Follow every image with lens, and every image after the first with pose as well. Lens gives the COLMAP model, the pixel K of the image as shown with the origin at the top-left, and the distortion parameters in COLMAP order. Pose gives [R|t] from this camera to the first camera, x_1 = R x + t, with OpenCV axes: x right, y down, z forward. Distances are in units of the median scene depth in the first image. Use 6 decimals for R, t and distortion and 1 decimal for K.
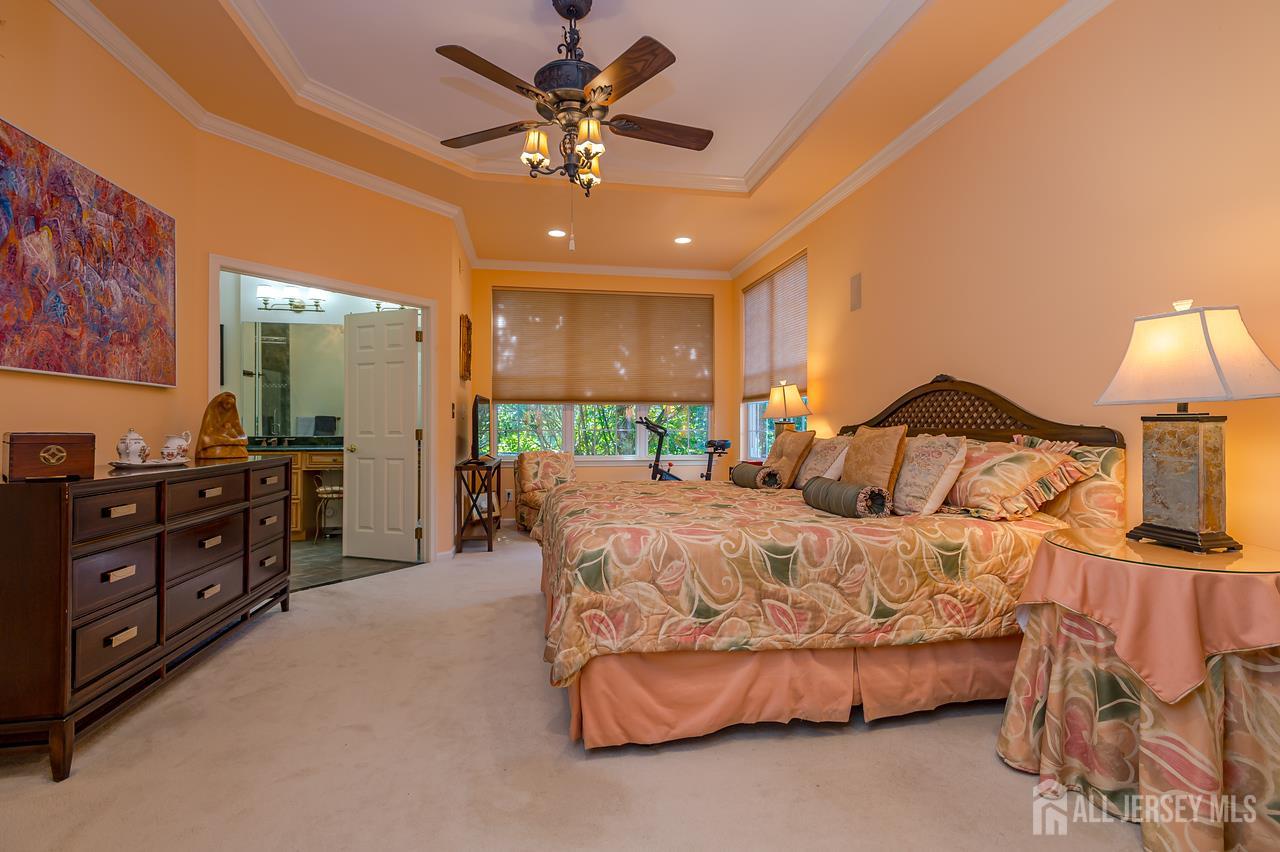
lens RADIAL K [[598.6, 0, 647.3], [0, 598.6, 425.8], [0, 0, 1]] dist [0.015308, -0.004078]
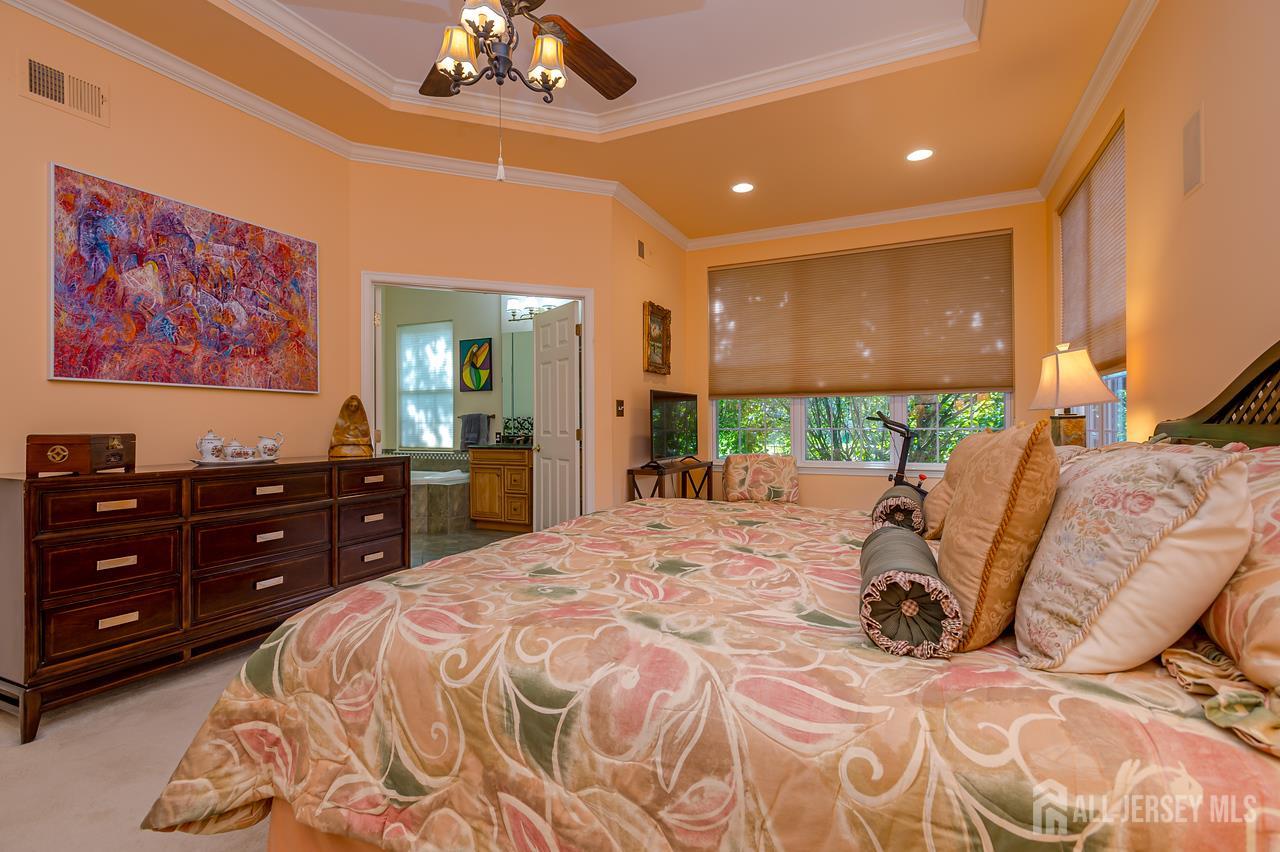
lens RADIAL K [[598.6, 0, 637.9], [0, 598.6, 425.4], [0, 0, 1]] dist [0.015308, -0.004078]
pose [[0.812969, -0.004823, -0.582287, 0.448457], [0.006330, 0.999980, 0.000555, 0.000686], [0.582272, -0.004138, 0.812983, 0.543034]]
